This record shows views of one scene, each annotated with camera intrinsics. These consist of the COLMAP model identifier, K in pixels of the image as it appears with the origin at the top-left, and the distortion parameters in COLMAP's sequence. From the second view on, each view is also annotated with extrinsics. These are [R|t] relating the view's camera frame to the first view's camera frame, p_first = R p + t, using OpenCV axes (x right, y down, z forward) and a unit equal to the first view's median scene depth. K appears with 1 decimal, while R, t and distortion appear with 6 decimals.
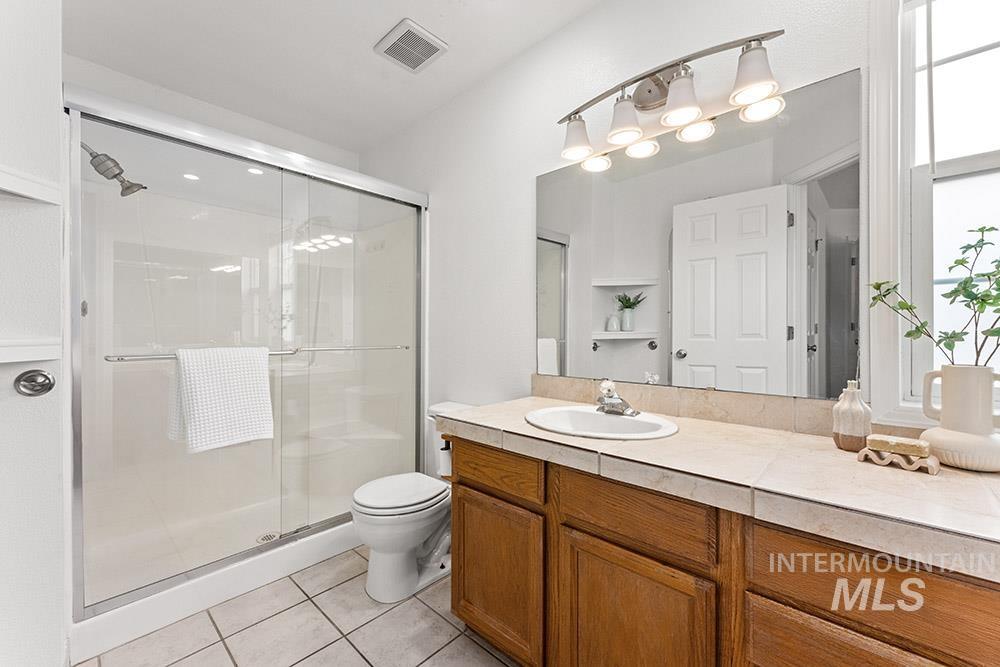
lens RADIAL K [[402.4, 0, 498.1], [0, 402.4, 330.0], [0, 0, 1]] dist [0.001740, -0.001002]
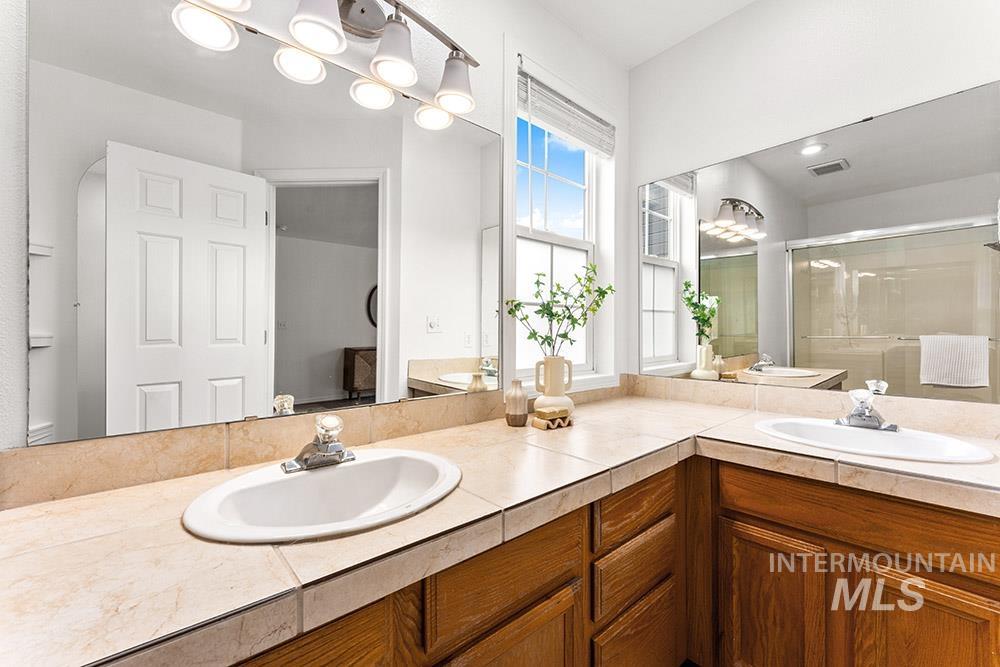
lens RADIAL K [[402.4, 0, 499.1], [0, 402.4, 333.2], [0, 0, 1]] dist [0.001740, -0.001002]
pose [[0.089252, 0.005569, 0.995994, -0.437718], [-0.001456, 0.999984, -0.005461, 0.004550], [-0.996008, -0.000963, 0.089259, 0.940439]]
